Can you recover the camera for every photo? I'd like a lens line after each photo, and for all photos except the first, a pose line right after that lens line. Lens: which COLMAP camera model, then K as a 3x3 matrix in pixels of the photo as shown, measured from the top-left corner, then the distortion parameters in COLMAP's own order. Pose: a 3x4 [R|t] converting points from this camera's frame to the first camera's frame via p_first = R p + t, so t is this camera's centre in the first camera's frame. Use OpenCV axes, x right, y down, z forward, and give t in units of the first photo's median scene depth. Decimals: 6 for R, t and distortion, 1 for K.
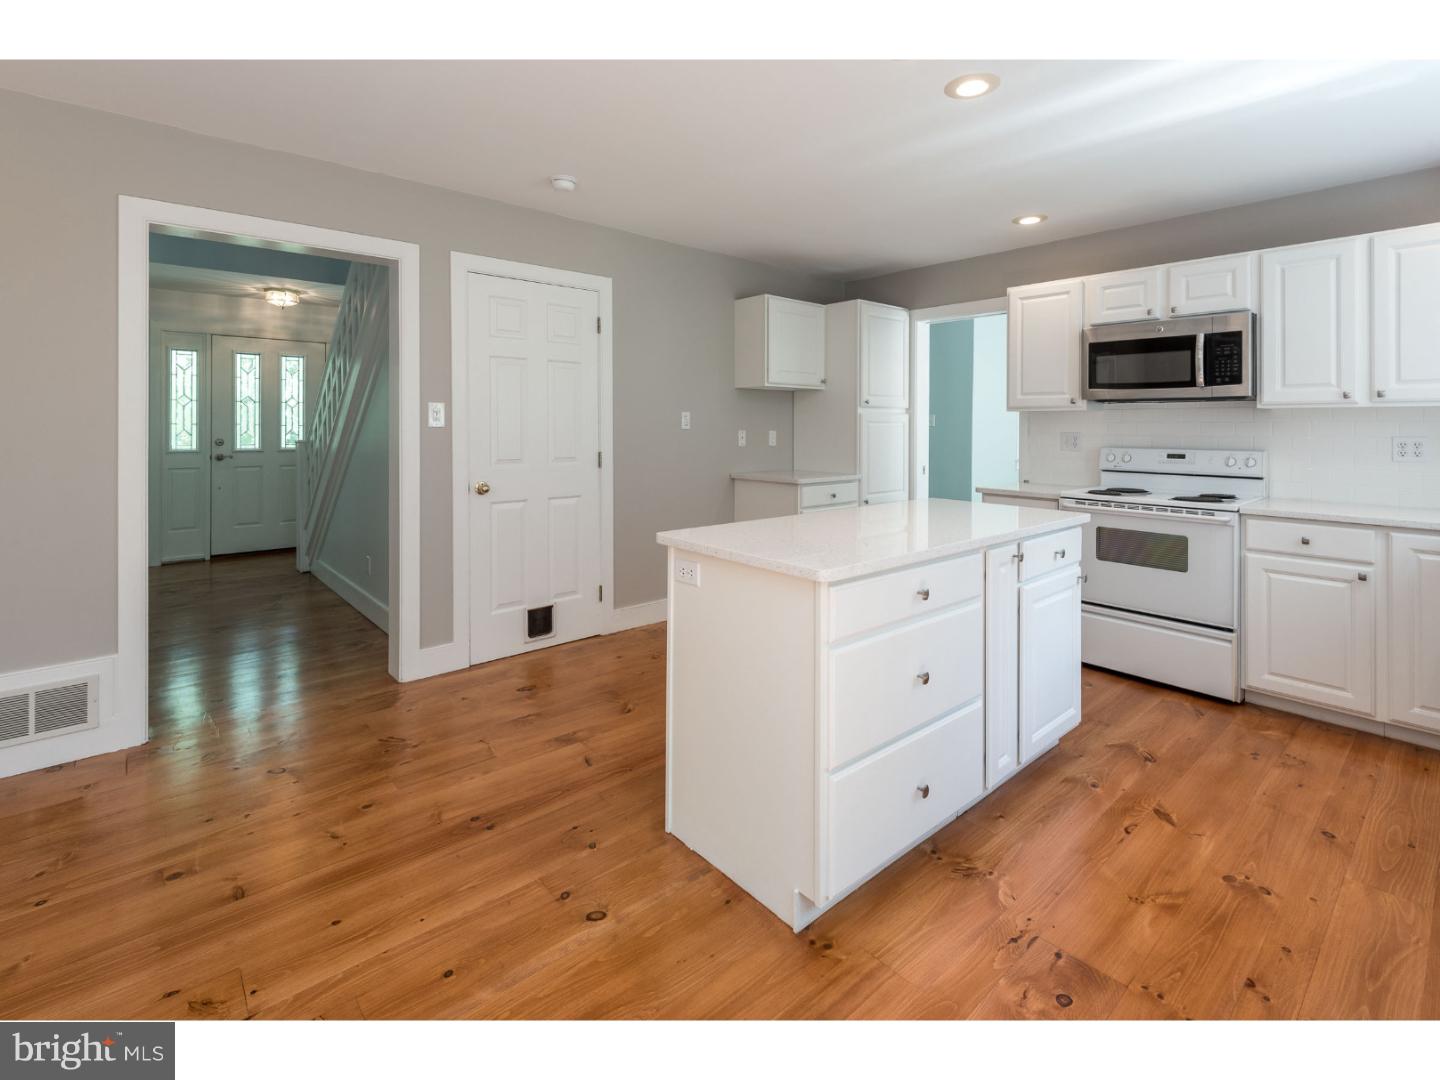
lens RADIAL K [[668.5, 0, 720.6], [0, 668.5, 499.6], [0, 0, 1]] dist [0.029590, -0.017461]
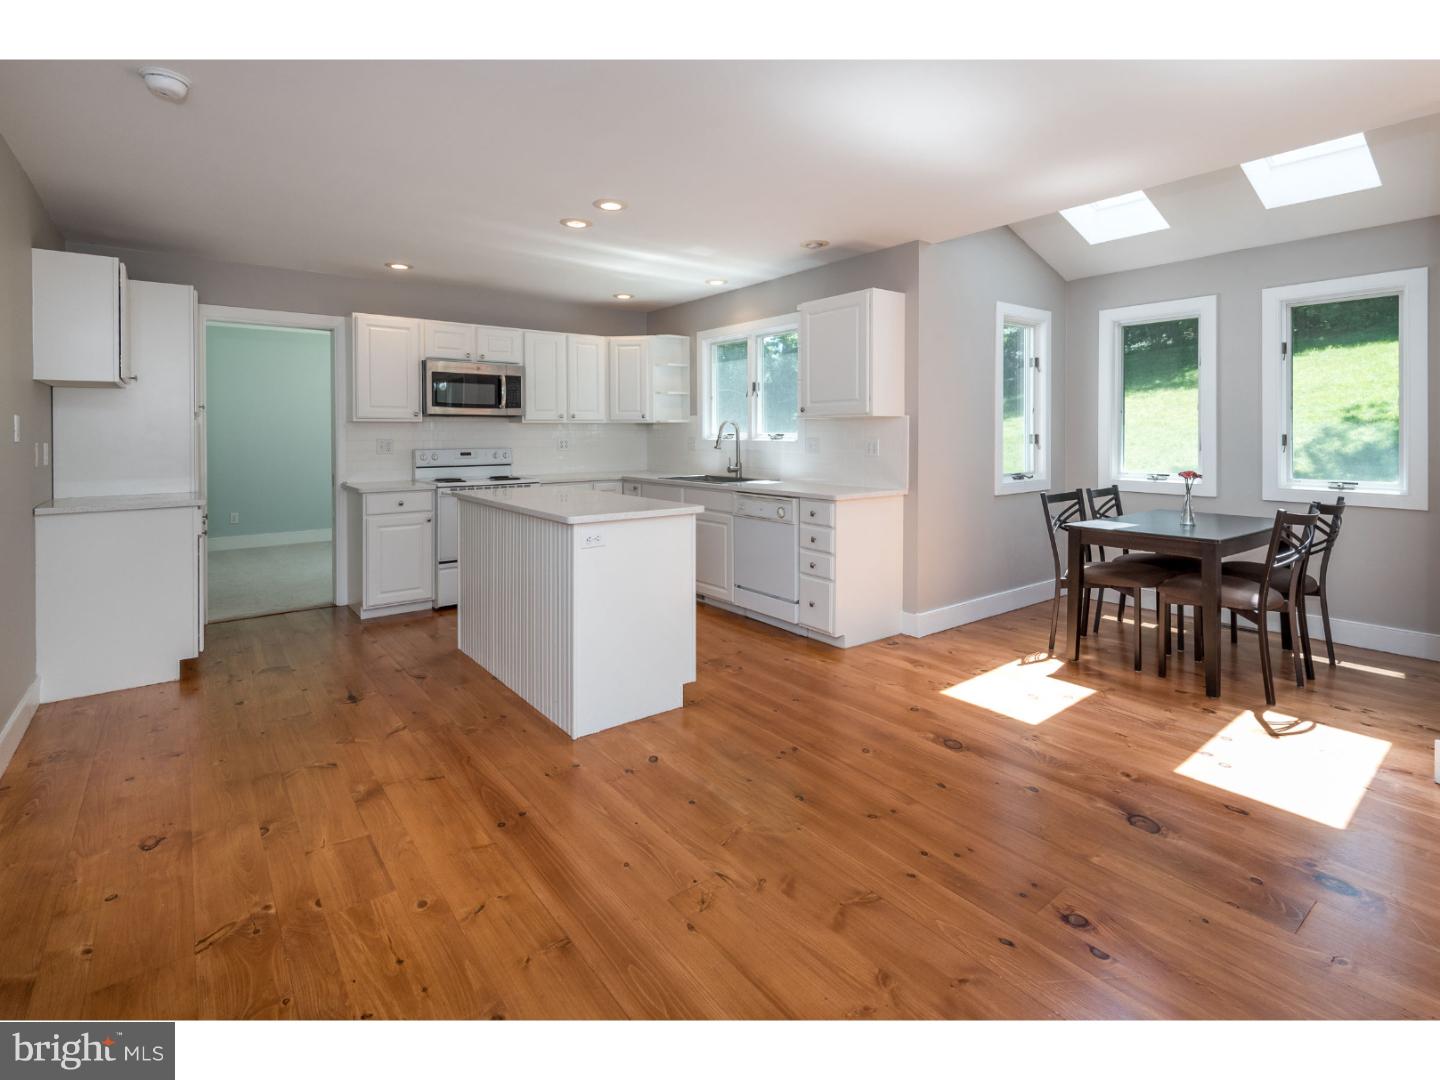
lens RADIAL K [[661.0, 0, 725.9], [0, 661.0, 574.6], [0, 0, 1]] dist [0.001234, -0.000128]
pose [[0.053146, -0.212041, 0.975815, -0.908860], [0.116642, 0.971824, 0.204822, -0.043282], [-0.991751, 0.102936, 0.076381, 0.400659]]
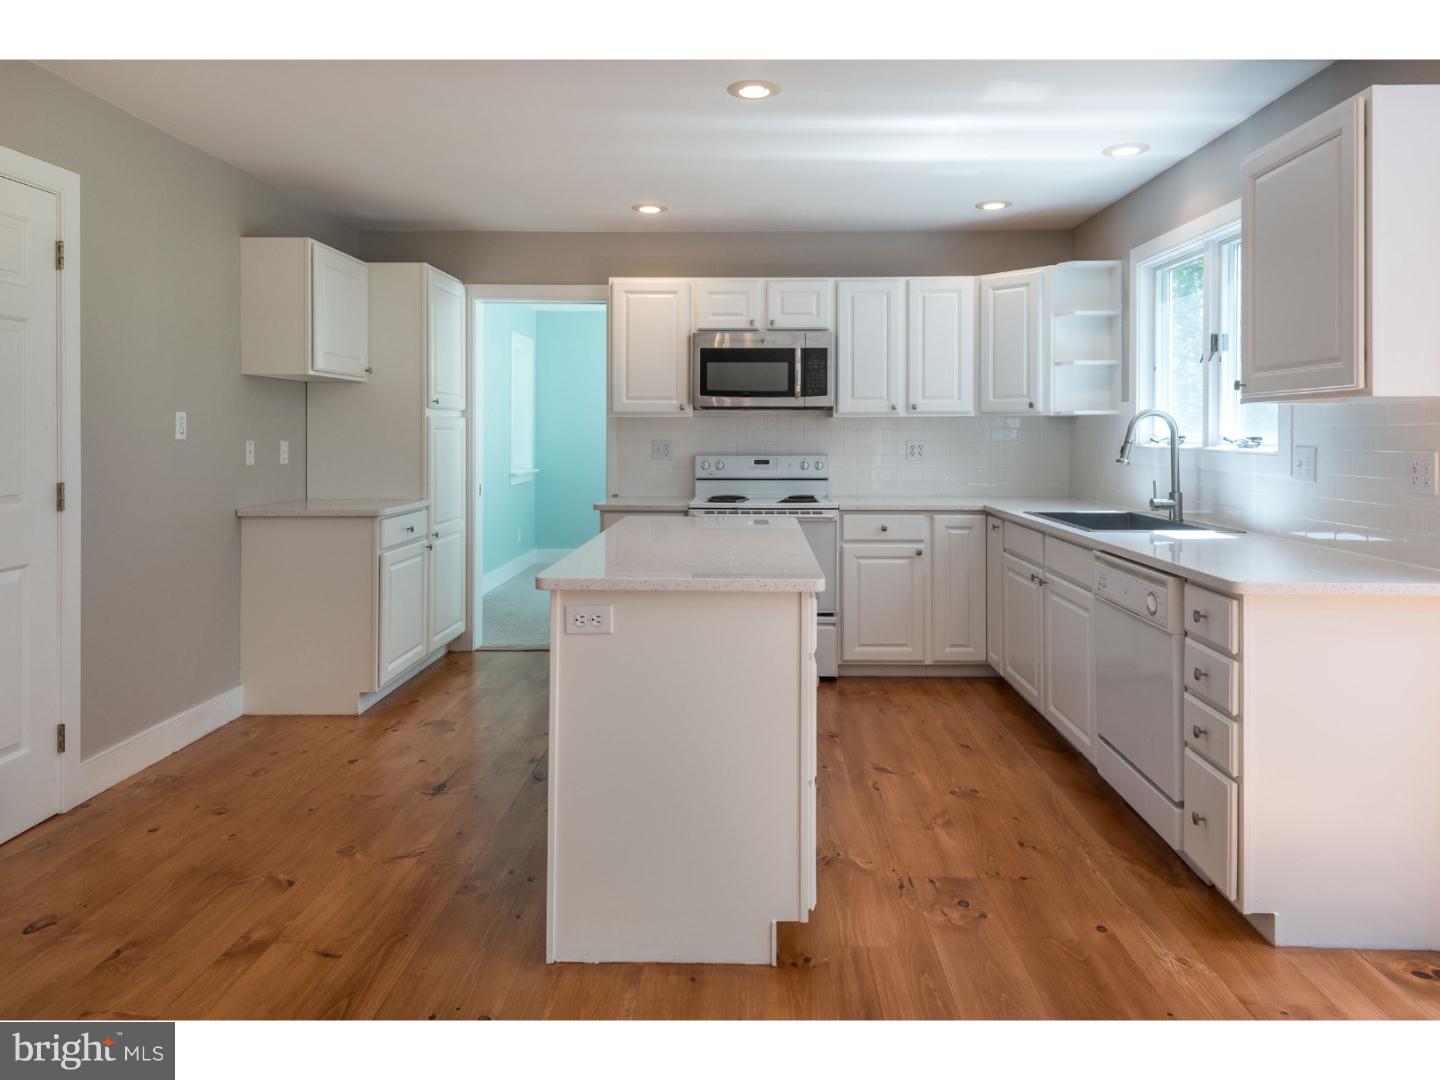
lens RADIAL K [[919.2, 0, 745.8], [0, 919.2, 549.1], [0, 0, 1]] dist [0.044086, -0.034721]
pose [[0.667710, -0.098420, 0.737887, -0.472322], [0.085817, 0.994790, 0.055030, -0.012323], [-0.739458, 0.026579, 0.672677, 0.074866]]
